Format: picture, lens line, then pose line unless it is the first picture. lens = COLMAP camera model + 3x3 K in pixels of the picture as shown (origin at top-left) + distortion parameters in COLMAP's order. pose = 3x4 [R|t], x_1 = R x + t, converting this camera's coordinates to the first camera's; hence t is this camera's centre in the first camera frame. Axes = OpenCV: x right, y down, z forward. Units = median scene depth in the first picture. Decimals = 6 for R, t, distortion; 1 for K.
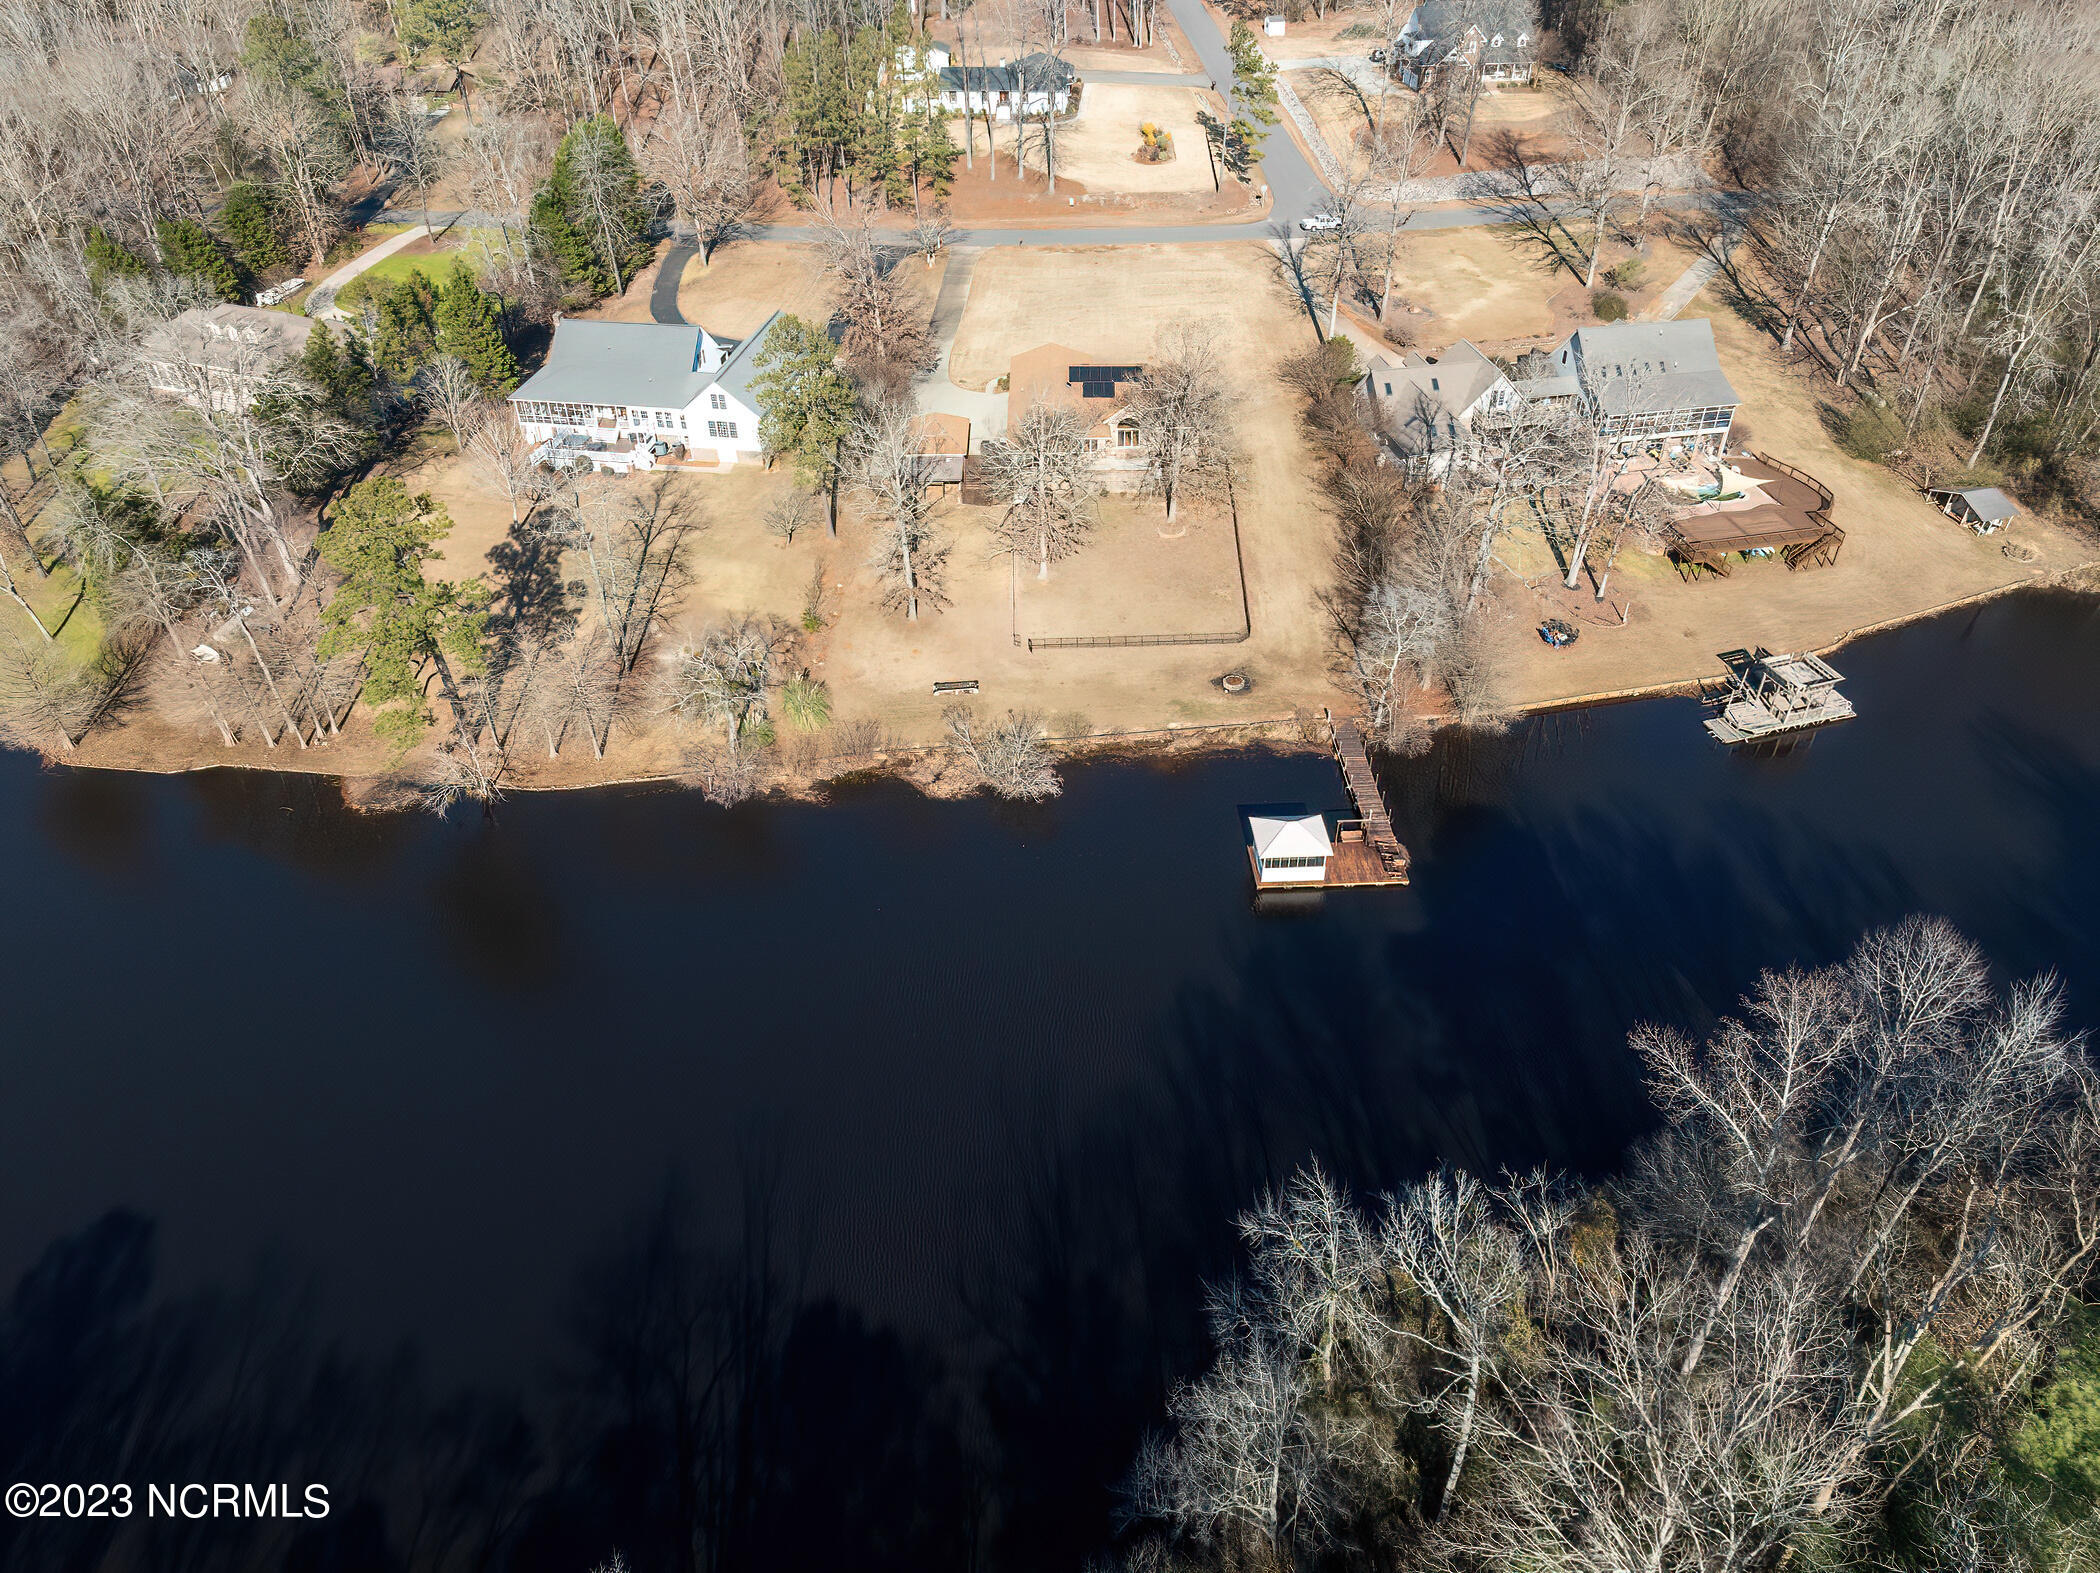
lens RADIAL K [[1481.2, 0, 1050.0], [0, 1481.2, 786.5], [0, 0, 1]] dist [-0.033054, -0.003420]
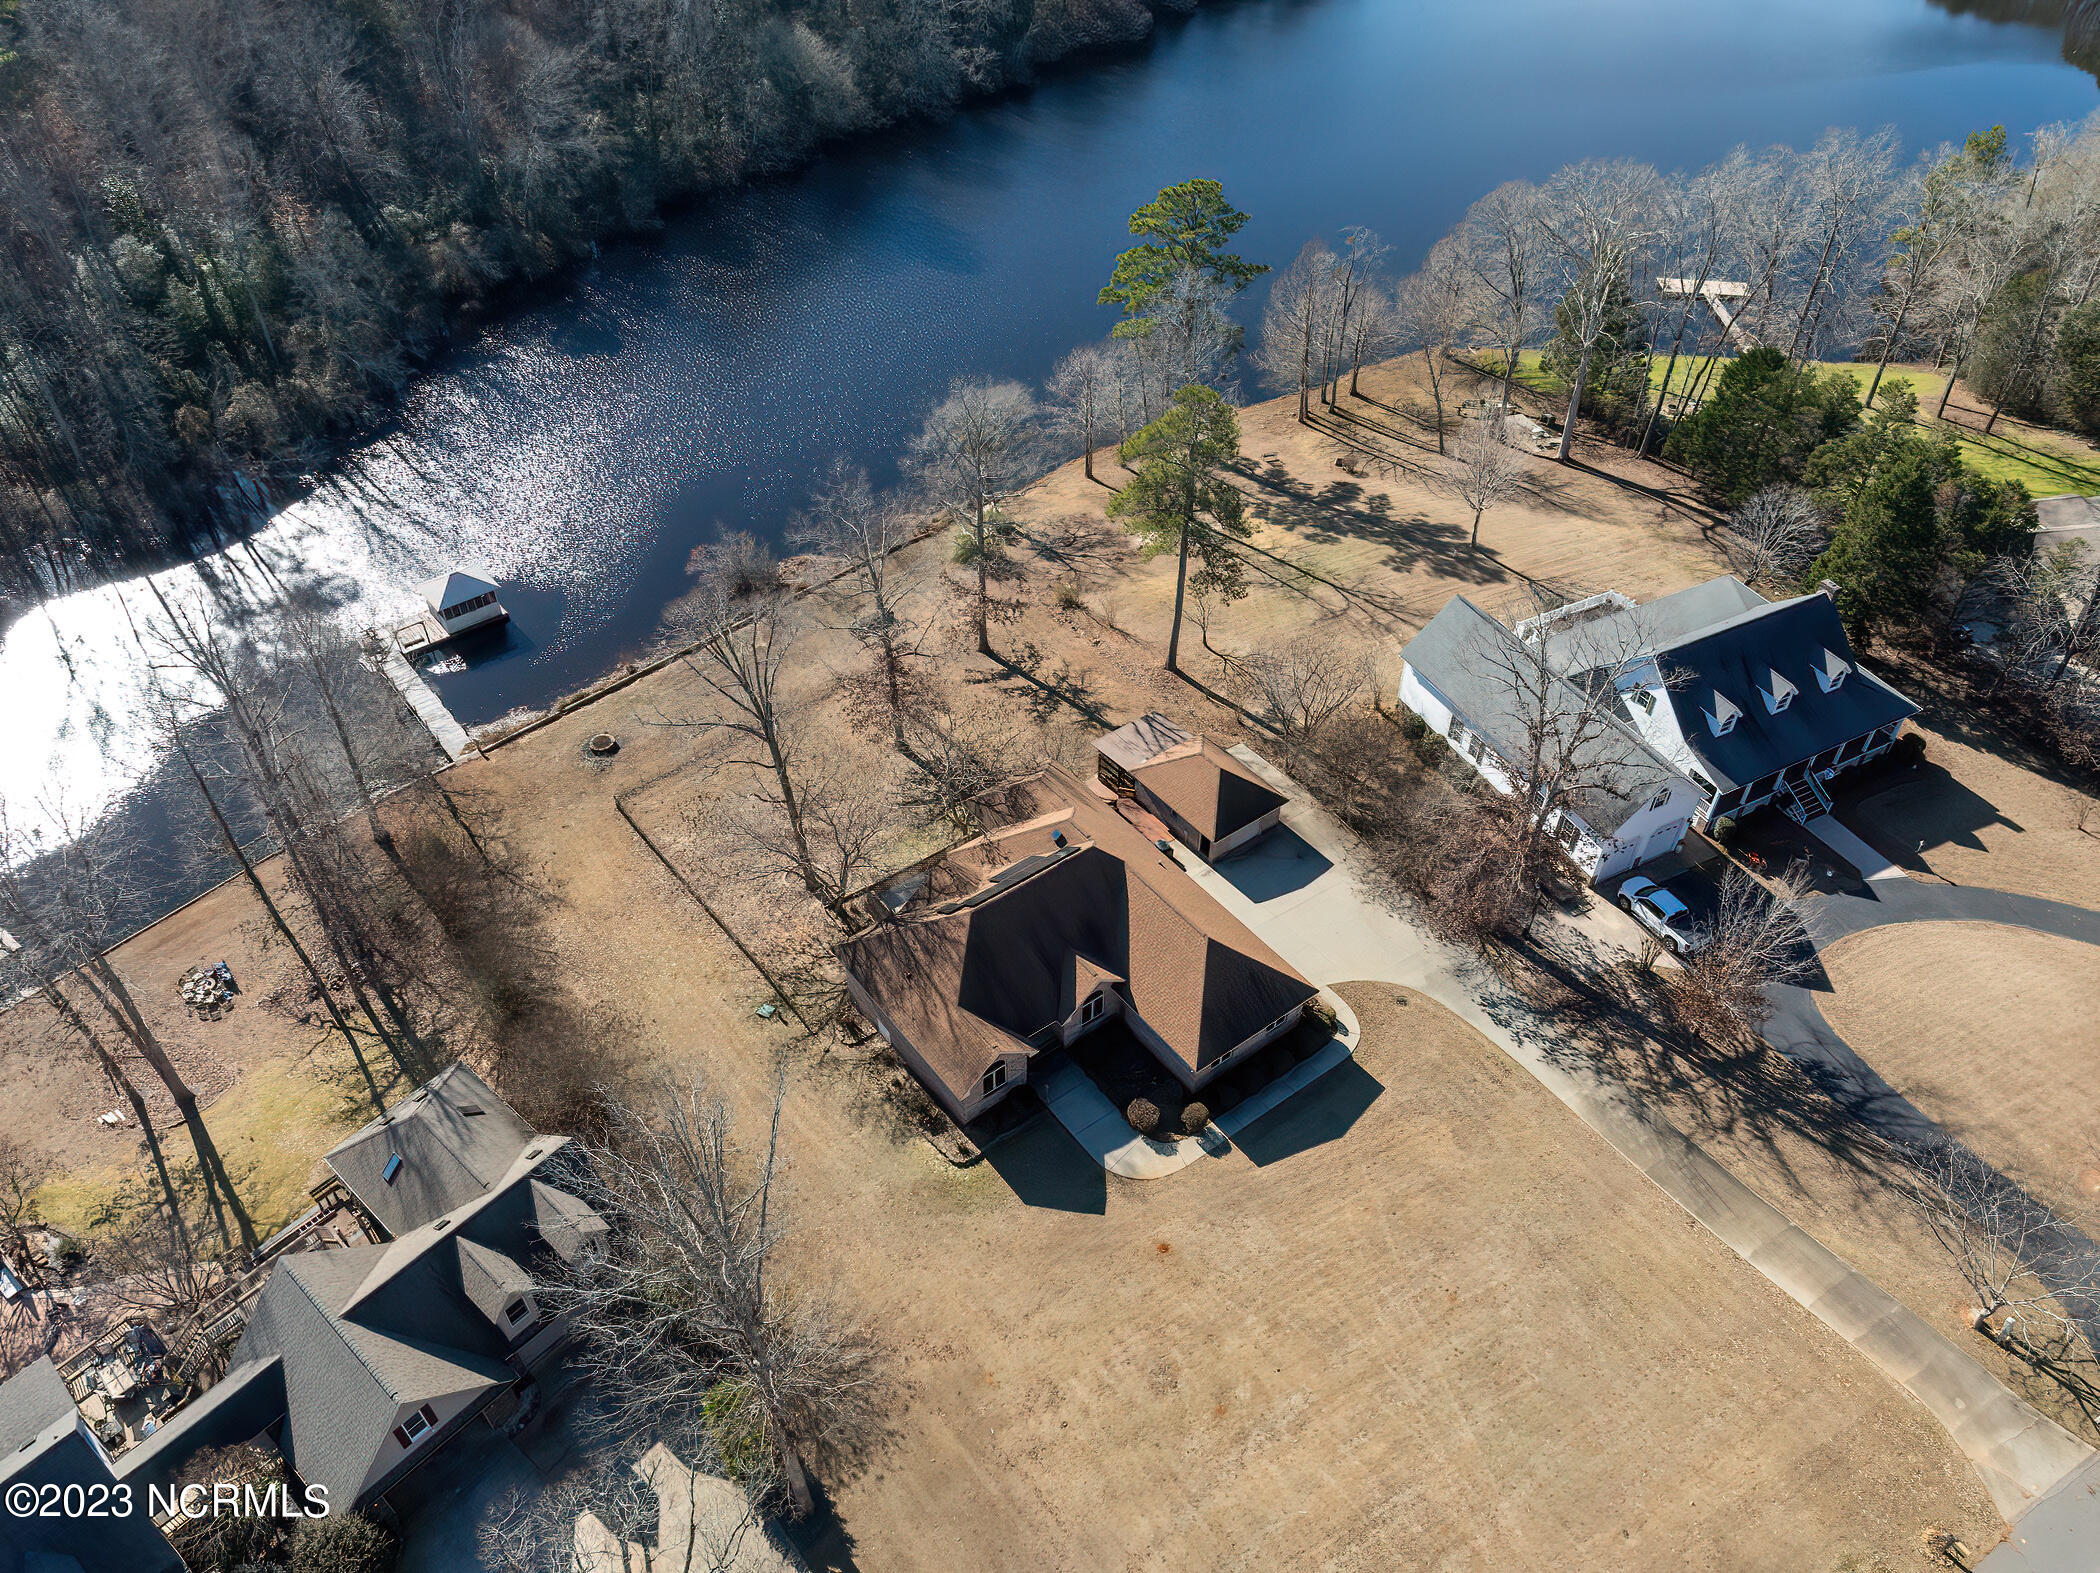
lens RADIAL K [[1481.2, 0, 1050.0], [0, 1481.2, 786.5], [0, 0, 1]] dist [-0.033054, -0.003420]
pose [[-0.796354, 0.416273, -0.438791, 0.300913], [-0.368526, 0.241305, 0.897753, -0.922479], [0.479593, 0.876635, -0.038756, 1.174107]]
